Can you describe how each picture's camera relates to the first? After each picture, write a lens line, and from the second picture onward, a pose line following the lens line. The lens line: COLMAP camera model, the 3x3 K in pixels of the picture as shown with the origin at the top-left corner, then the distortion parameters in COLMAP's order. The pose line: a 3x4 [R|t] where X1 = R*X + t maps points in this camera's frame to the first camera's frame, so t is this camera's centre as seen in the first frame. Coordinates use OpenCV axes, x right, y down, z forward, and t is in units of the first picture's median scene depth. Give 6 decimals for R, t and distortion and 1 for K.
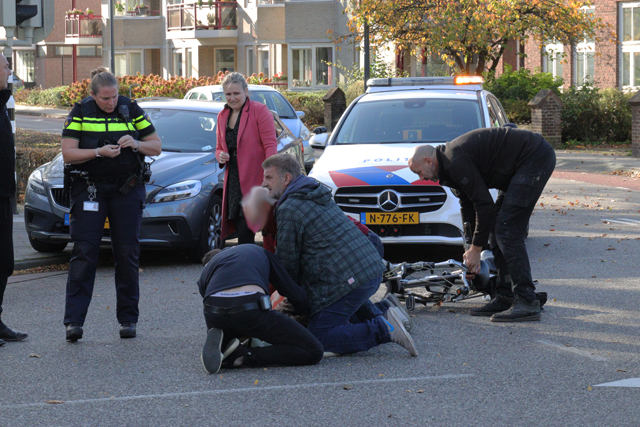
lens RADIAL K [[2192.4, 0, 320.5], [0, 2192.4, 215.6], [0, 0, 1]] dist [0.187194, 0.000000]
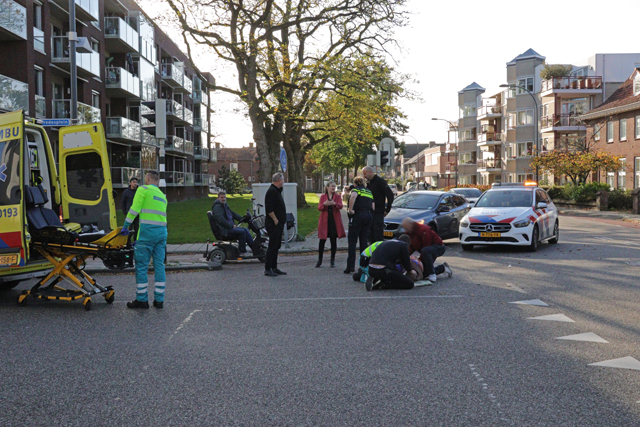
lens RADIAL K [[729.7, 0, 319.1], [0, 729.7, 214.4], [0, 0, 1]] dist [0.002294, 0.000000]
pose [[0.952082, 0.013731, -0.305533, 0.078568], [-0.020884, 0.999579, -0.020153, -0.000930], [0.305128, 0.025568, 0.951968, 0.062714]]
